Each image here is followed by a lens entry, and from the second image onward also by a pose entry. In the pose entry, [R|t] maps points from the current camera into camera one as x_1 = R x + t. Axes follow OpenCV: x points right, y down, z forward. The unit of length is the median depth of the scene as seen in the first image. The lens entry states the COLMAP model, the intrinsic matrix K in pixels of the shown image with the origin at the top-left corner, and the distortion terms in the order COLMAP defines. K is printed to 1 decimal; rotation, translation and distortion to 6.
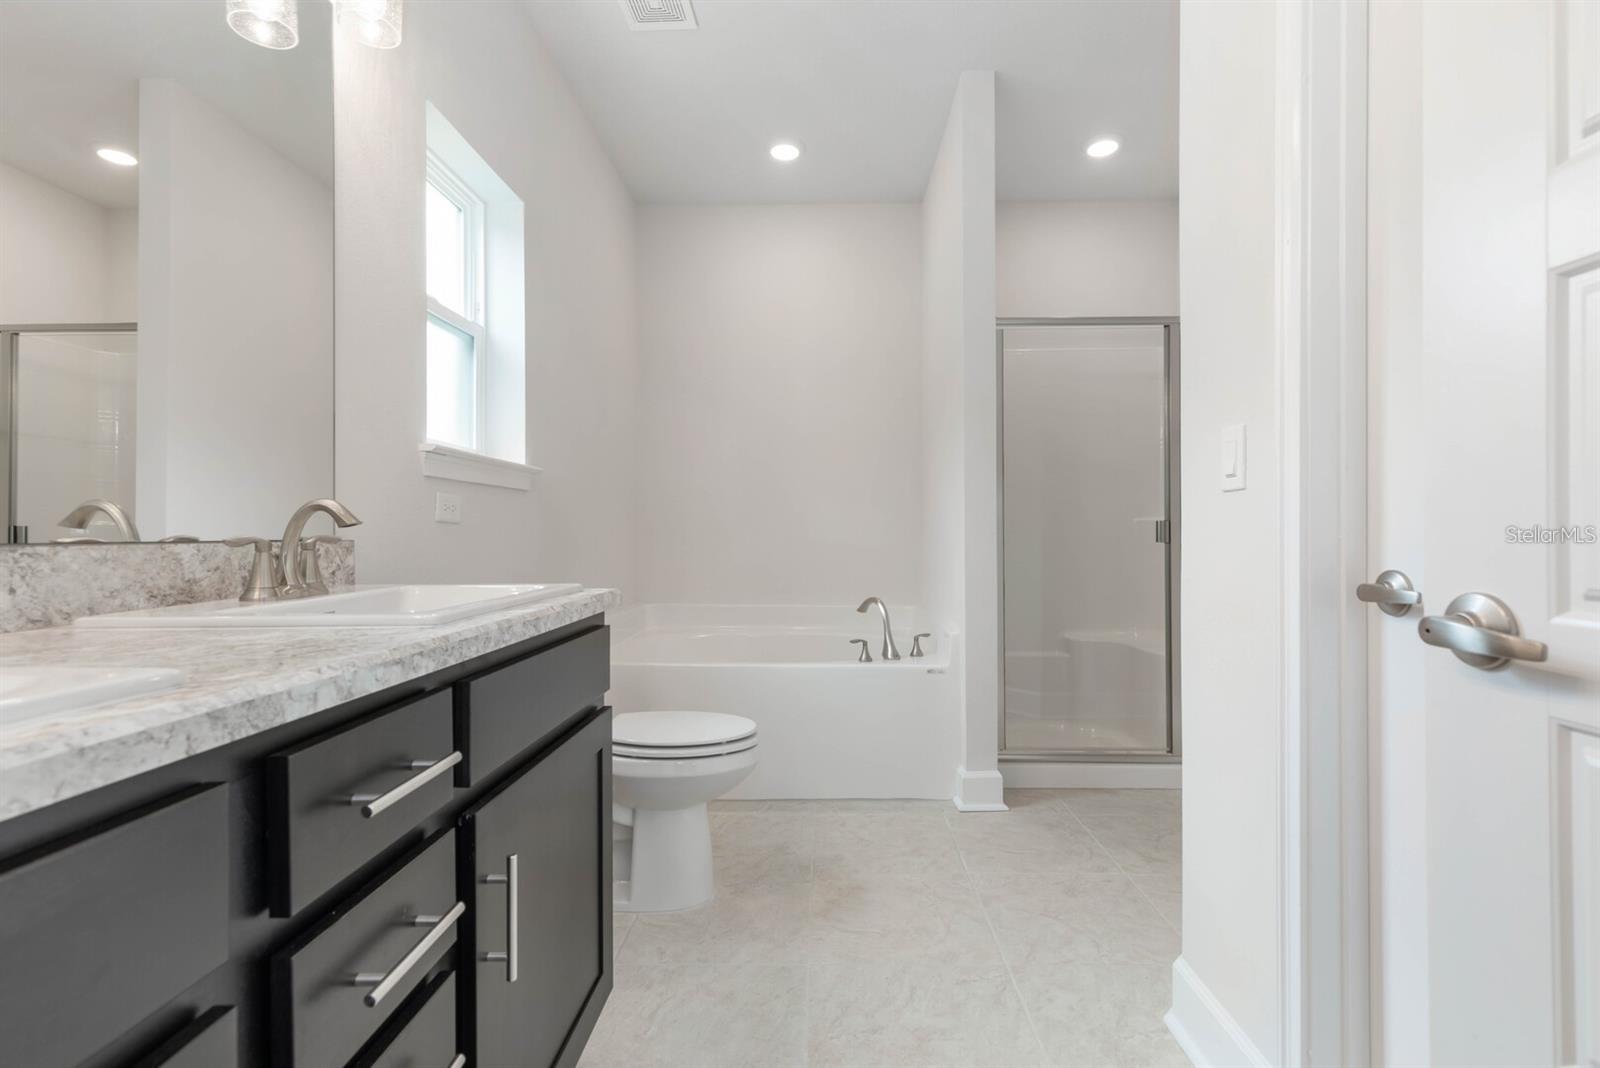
lens RADIAL K [[735.0, 0, 800.0], [0, 735.0, 534.0], [0, 0, 1]] dist [0.005873, -0.000662]
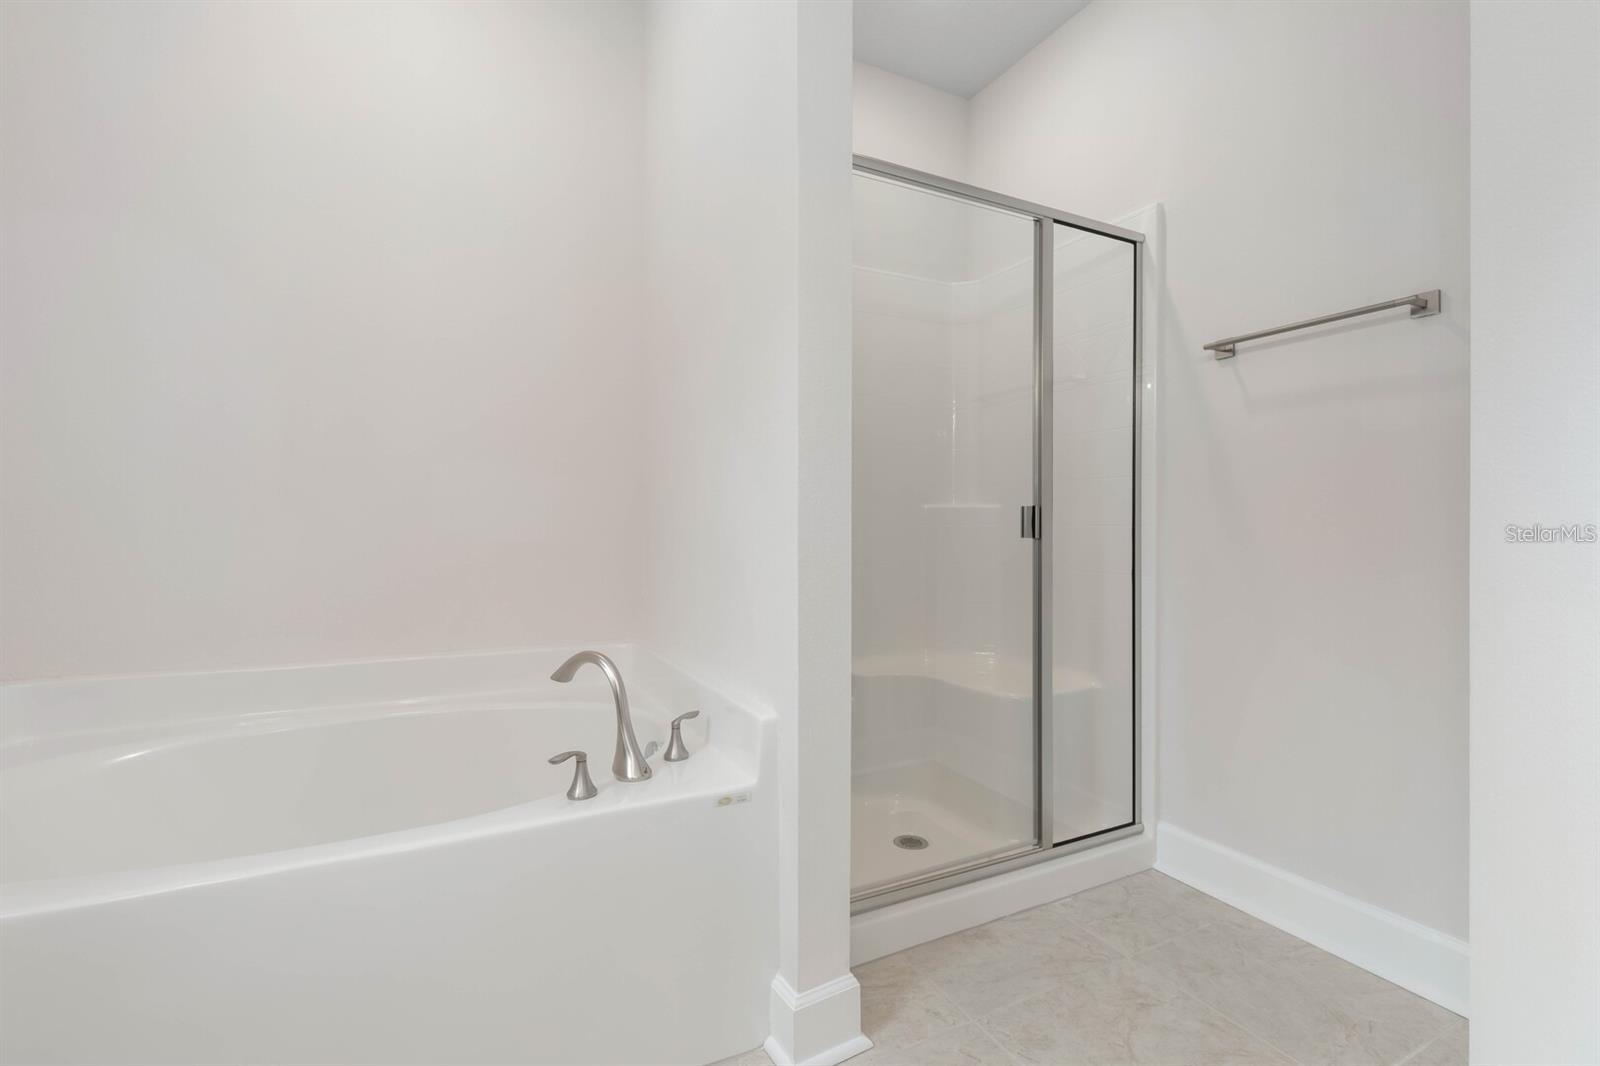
lens RADIAL K [[708.3, 0, 800.0], [0, 708.3, 533.0], [0, 0, 1]] dist [0.001093, -0.001156]
pose [[0.865687, -0.001299, 0.500583, -0.027702], [-0.006327, 0.999888, 0.013535, 0.000731], [-0.500545, -0.014884, 0.865583, 1.003861]]
